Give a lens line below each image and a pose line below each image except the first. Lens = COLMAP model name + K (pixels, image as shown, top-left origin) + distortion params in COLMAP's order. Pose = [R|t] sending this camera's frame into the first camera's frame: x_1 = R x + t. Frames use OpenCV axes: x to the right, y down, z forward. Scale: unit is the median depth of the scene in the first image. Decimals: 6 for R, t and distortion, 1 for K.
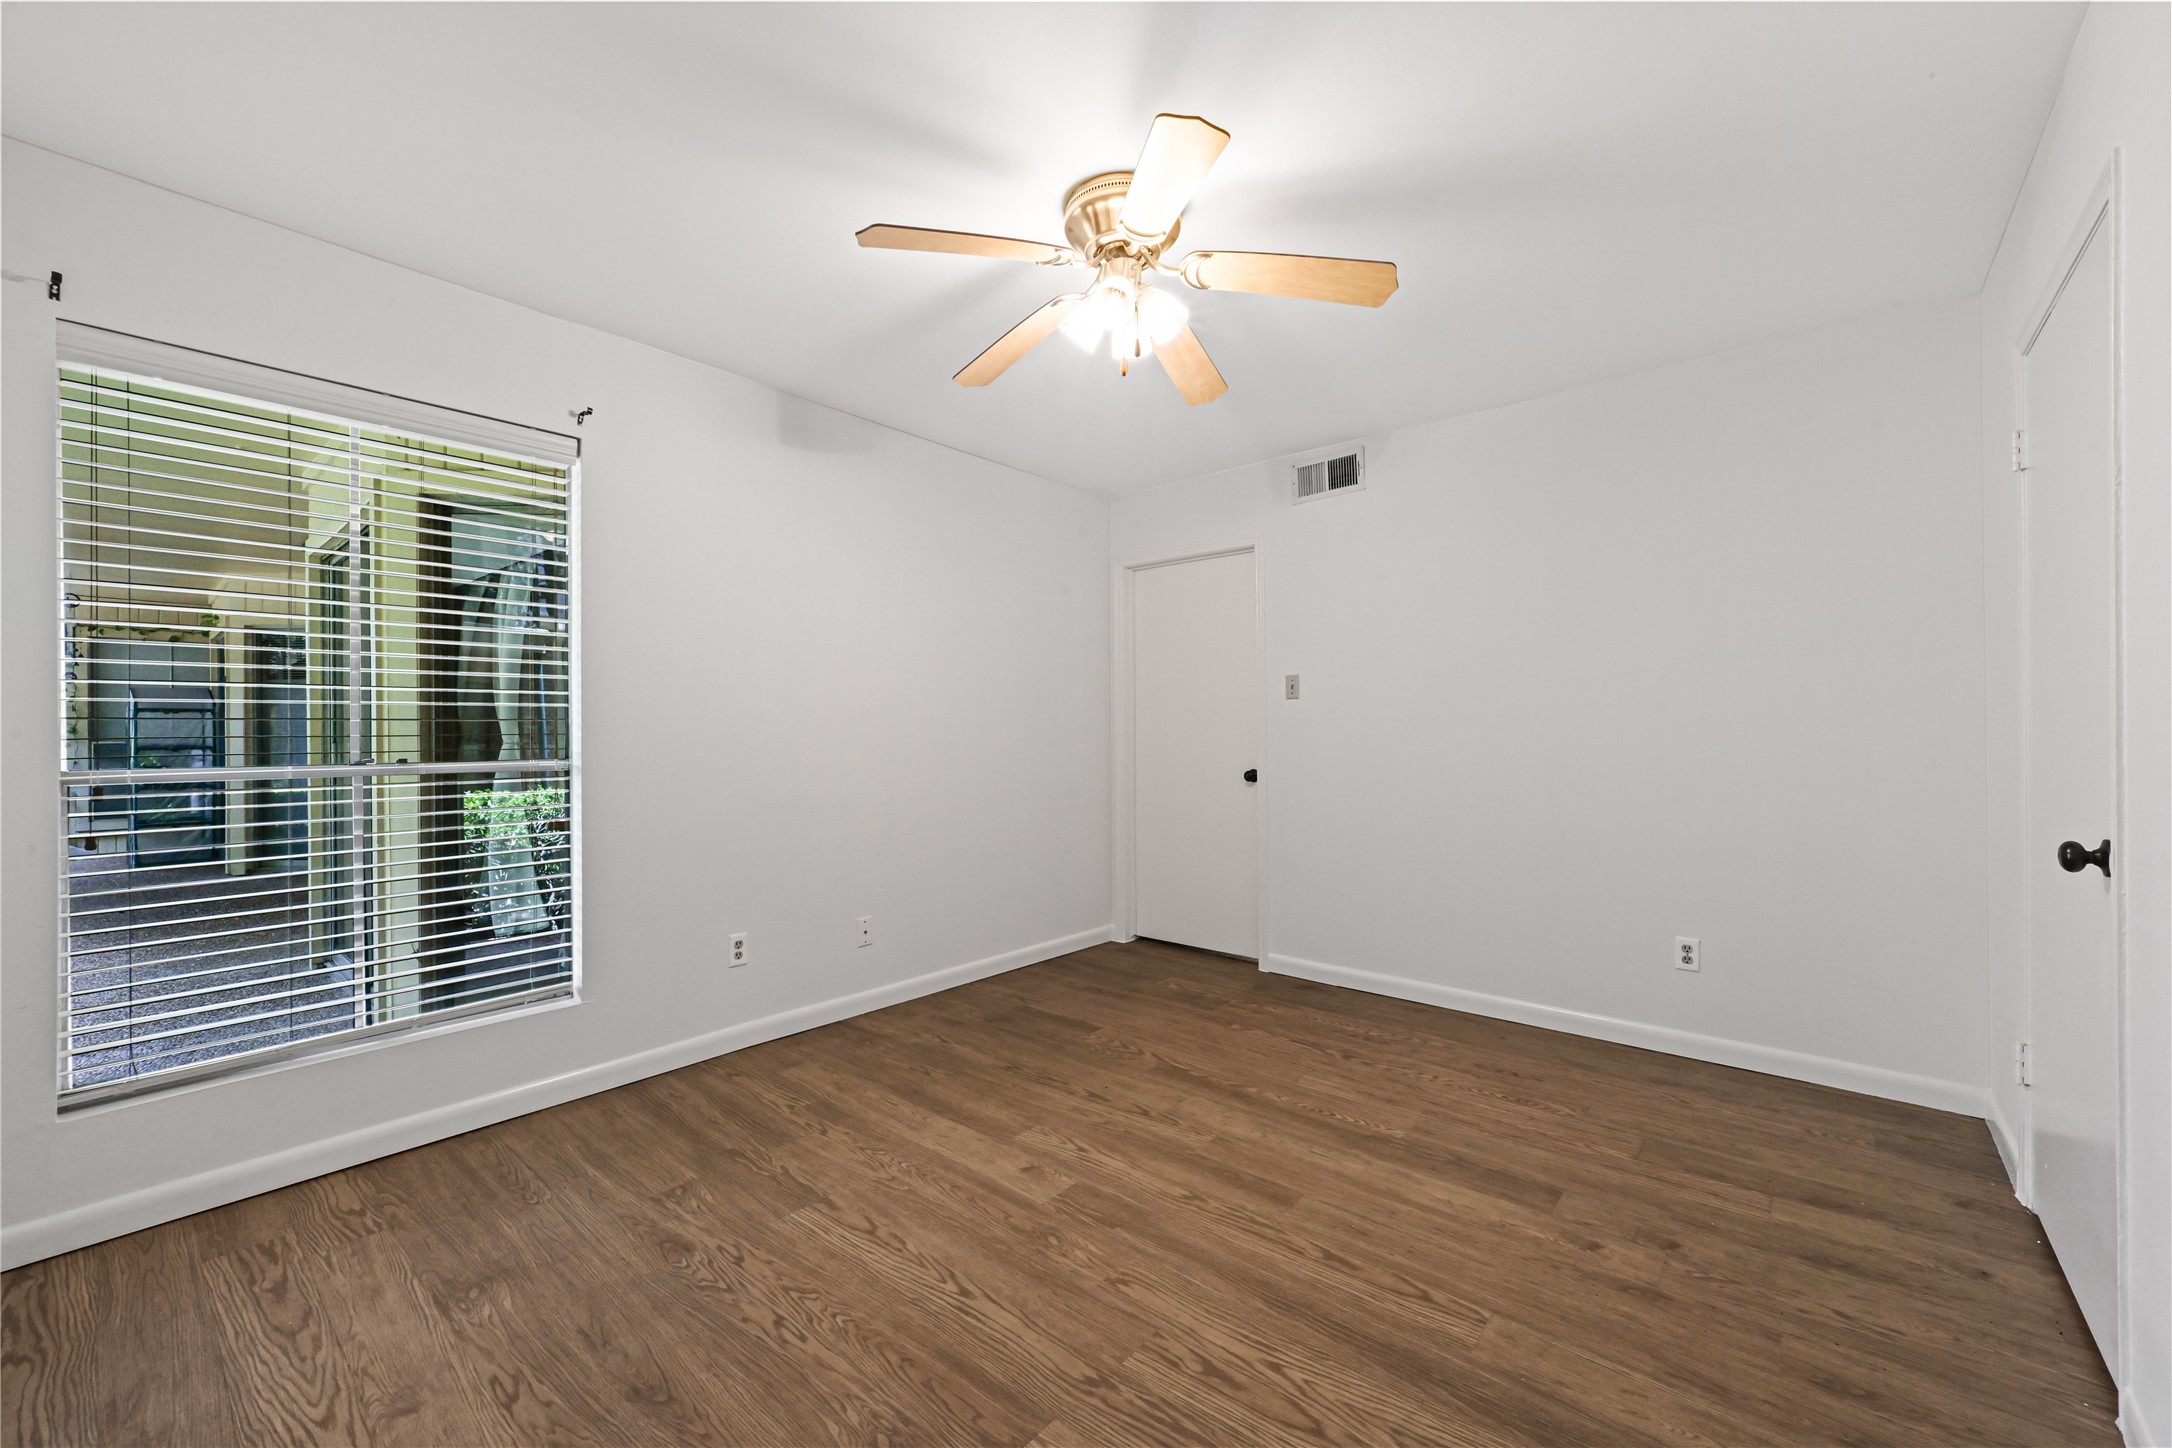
lens RADIAL K [[859.8, 0, 1091.5], [0, 859.8, 726.5], [0, 0, 1]] dist [0.003363, -0.000339]
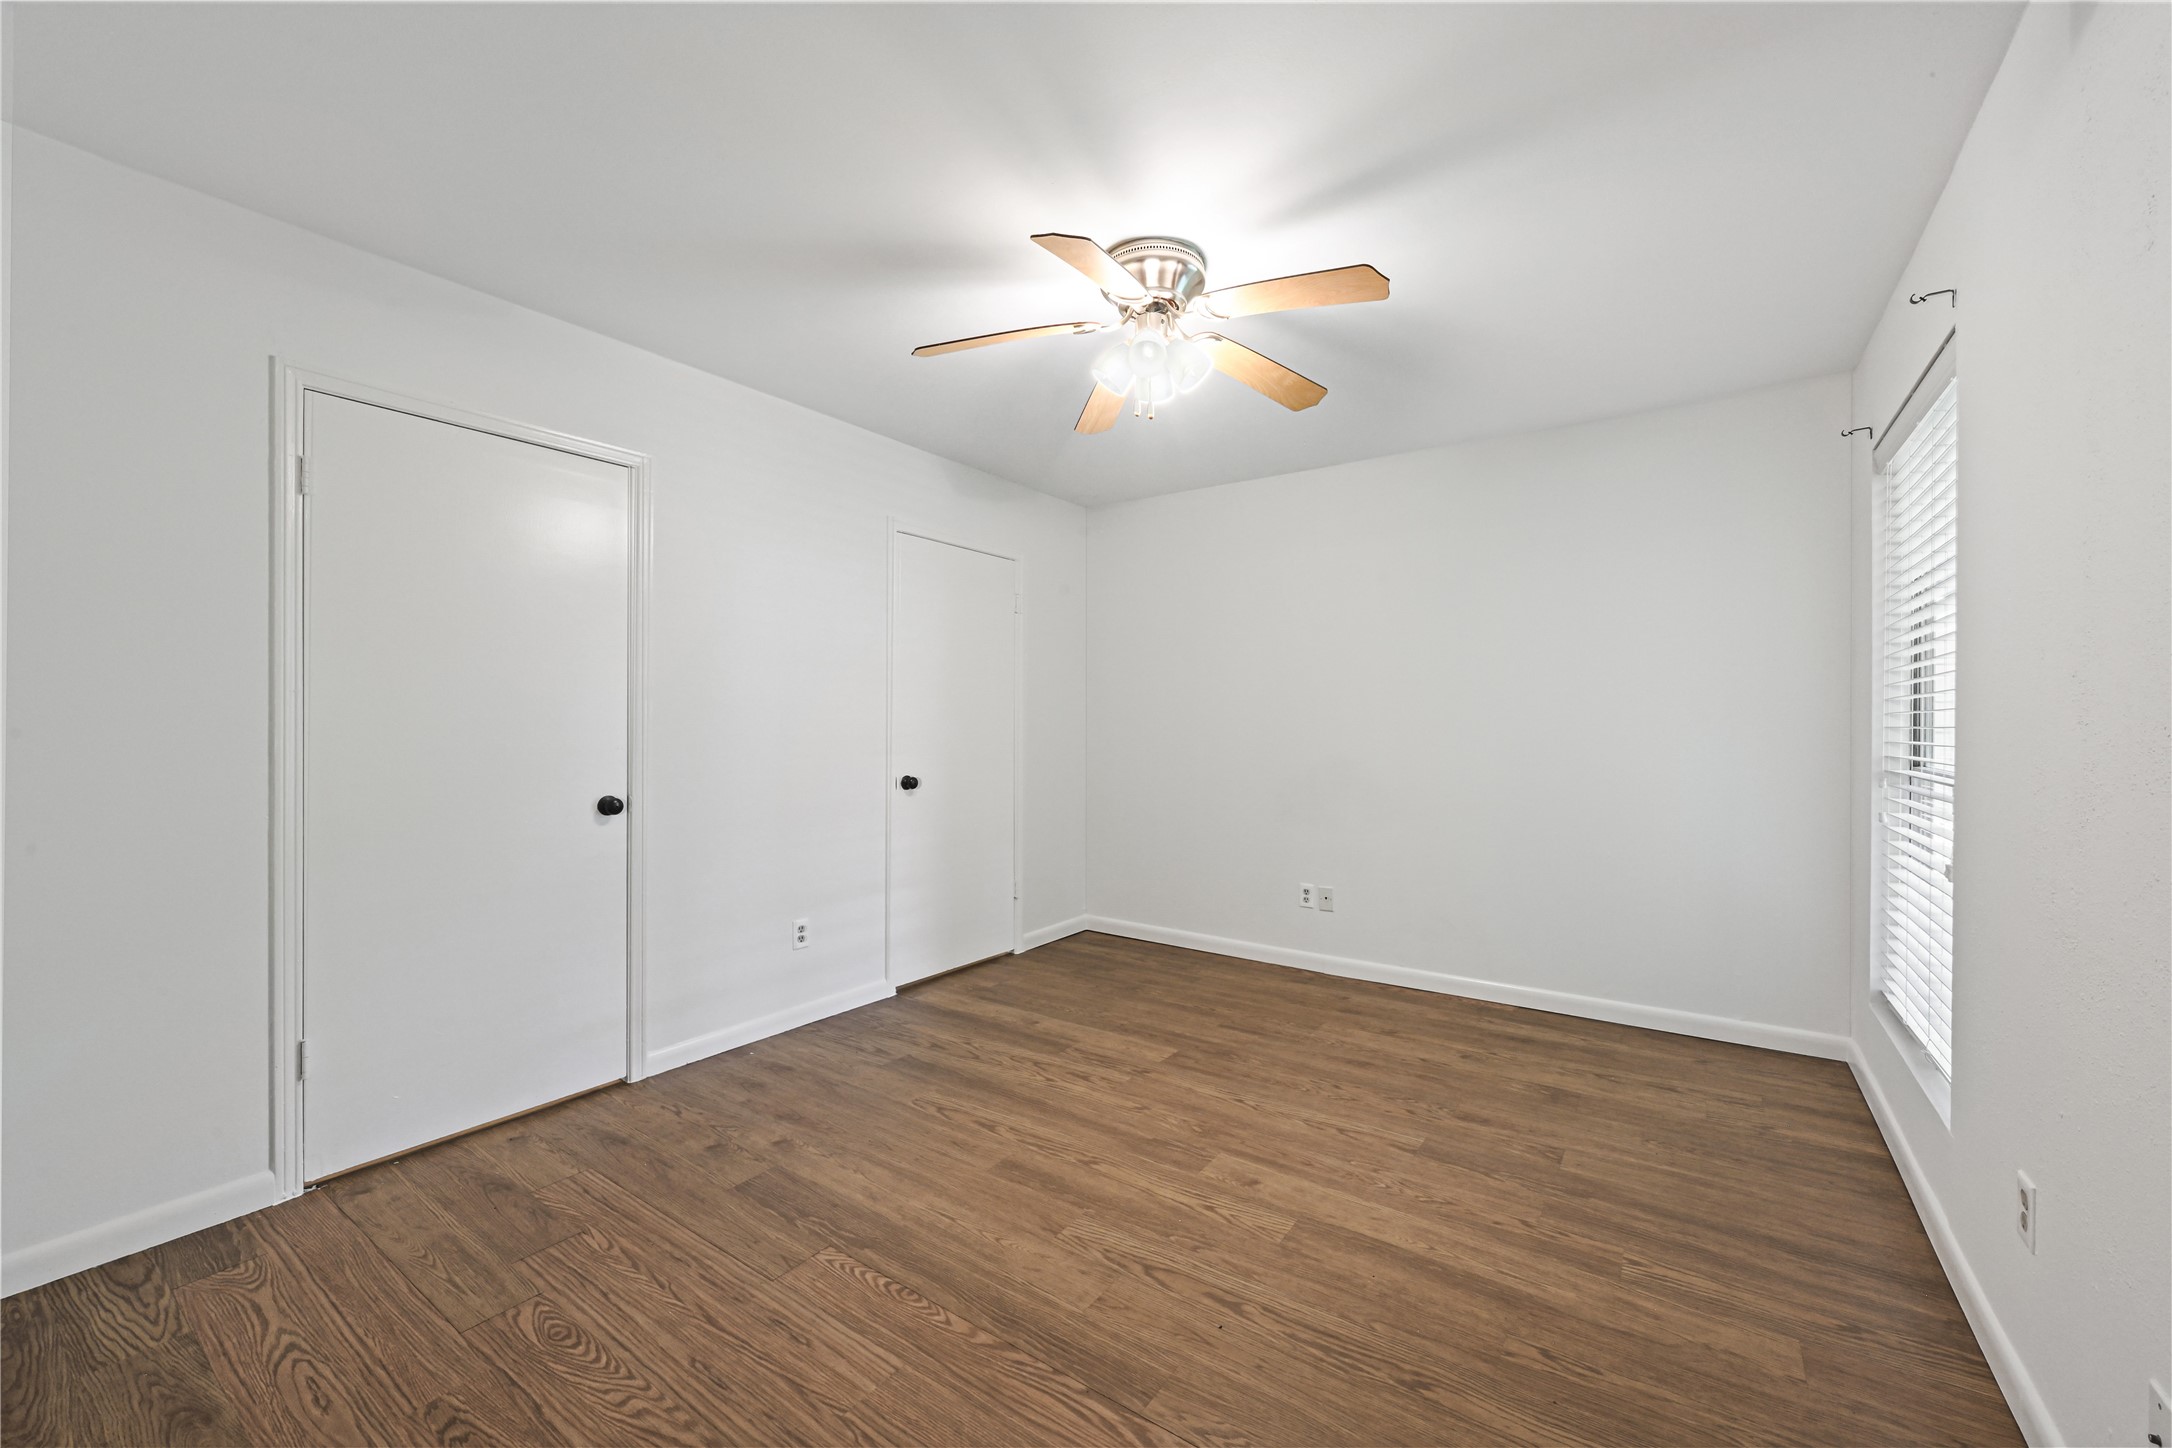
lens RADIAL K [[859.8, 0, 1090.5], [0, 859.8, 725.3], [0, 0, 1]] dist [0.003363, -0.000339]
pose [[-0.995644, 0.002183, -0.093207, 0.213680], [0.002223, 0.999997, -0.000334, -0.013934], [0.093206, -0.000540, -0.995647, 2.060147]]
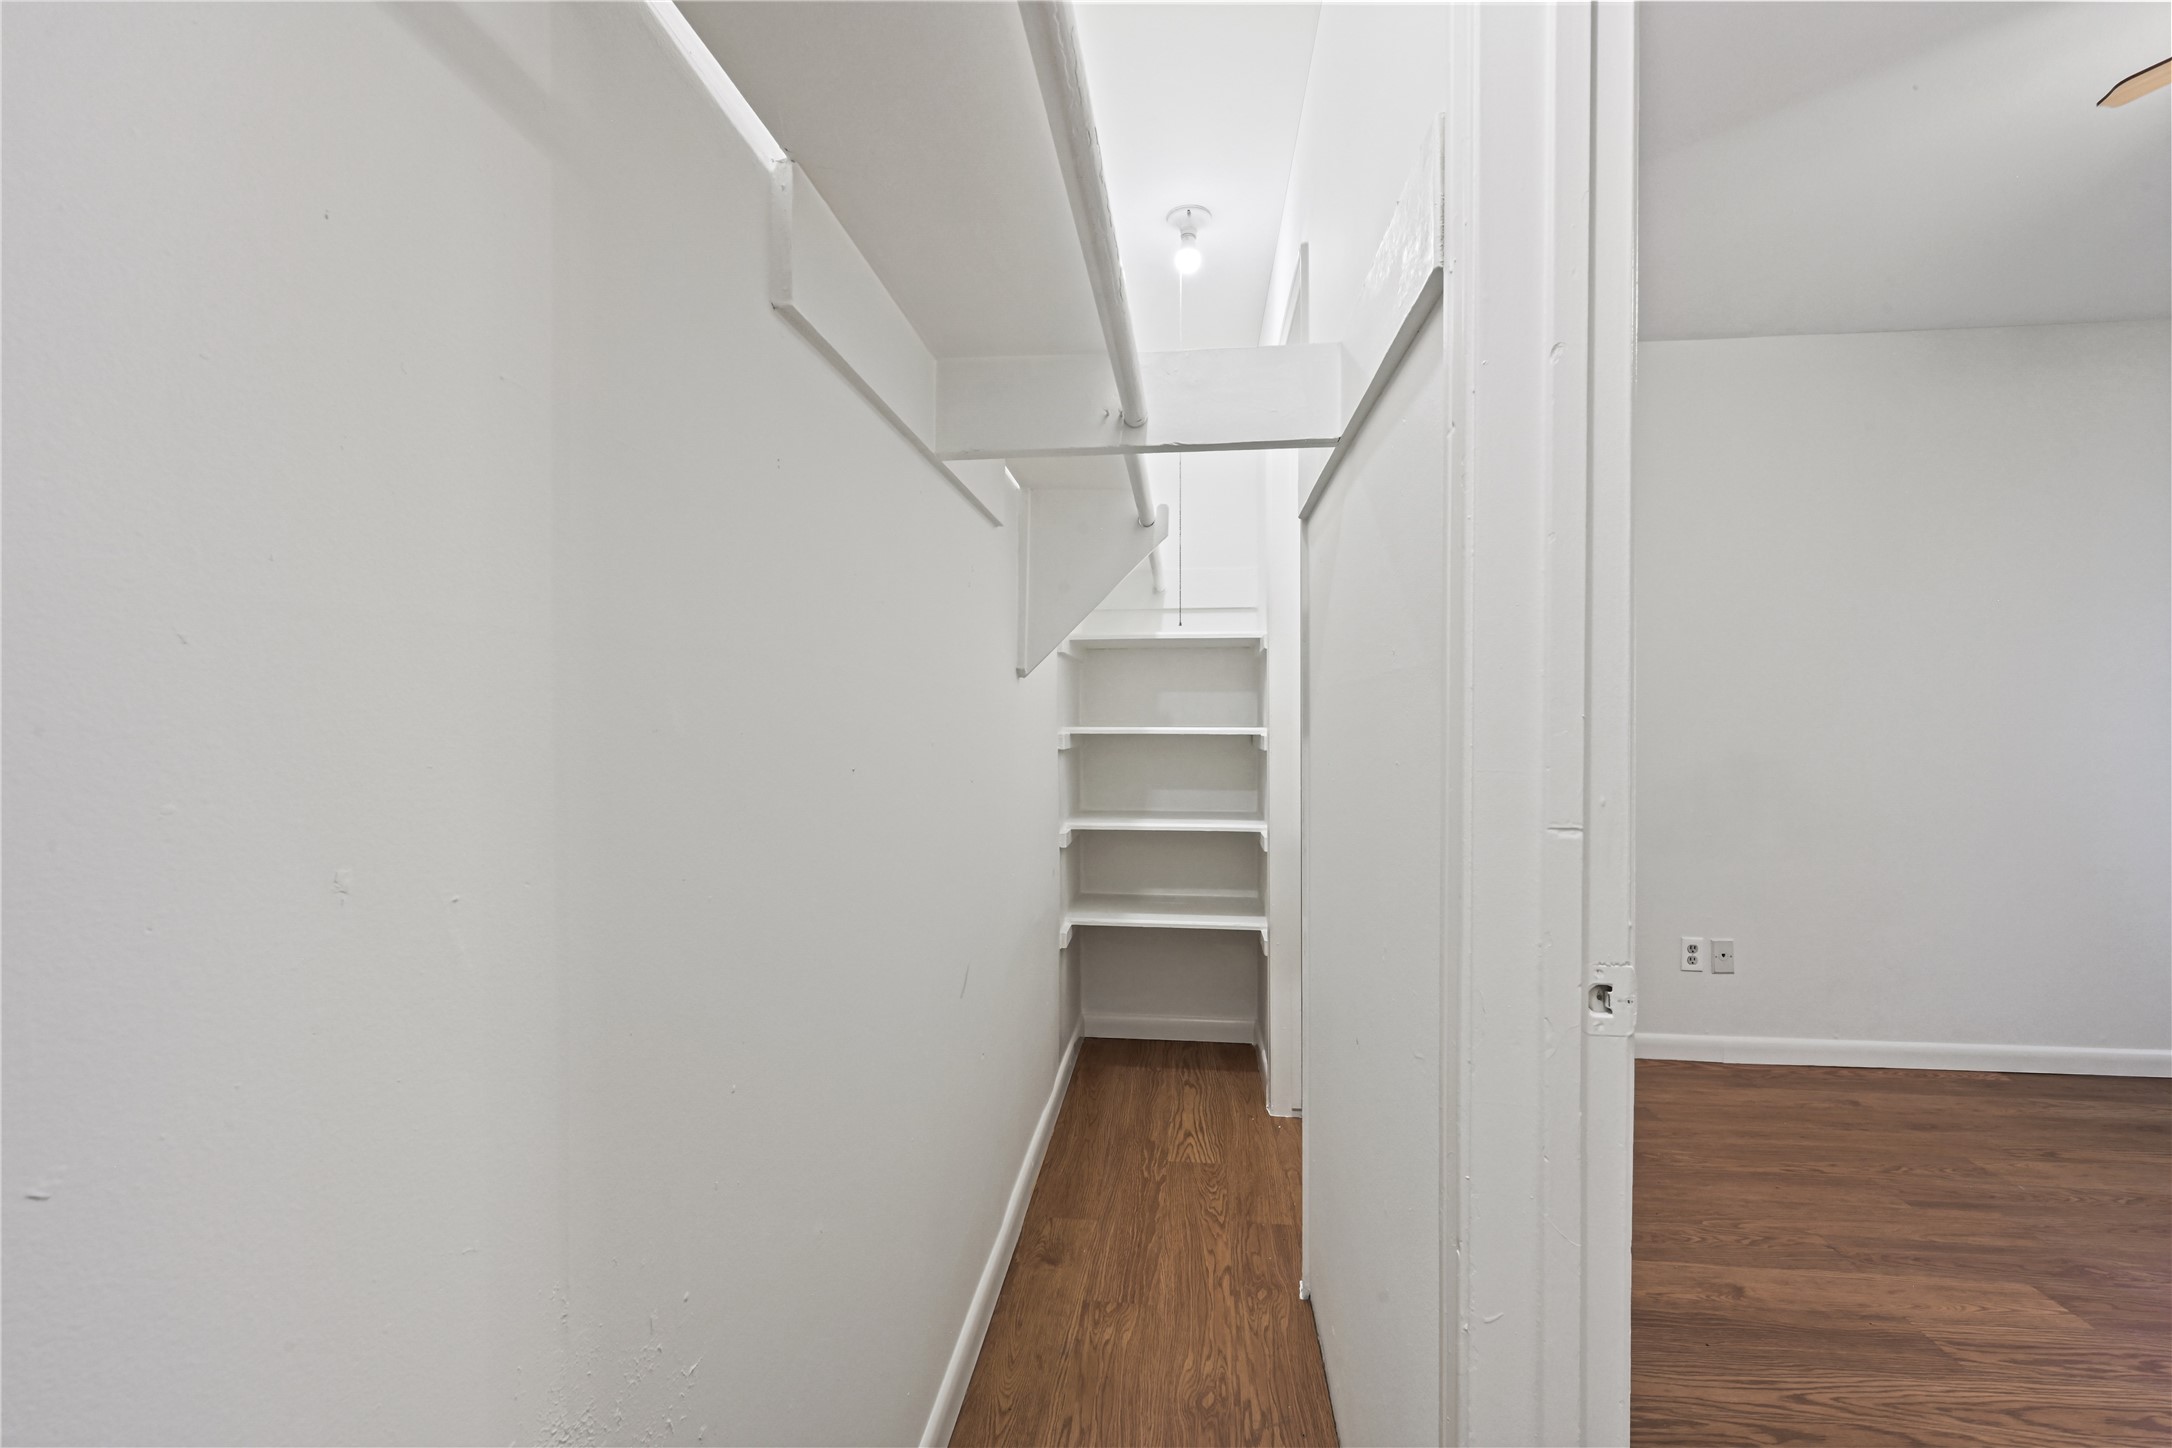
lens RADIAL K [[926.3, 0, 1081.3], [0, 926.3, 723.1], [0, 0, 1]] dist [-0.005104, -0.000457]
pose [[-0.833485, 0.003417, -0.552532, 1.134693], [0.005331, 0.999984, -0.001858, 0.005682], [0.552517, -0.004494, -0.833490, 0.867631]]
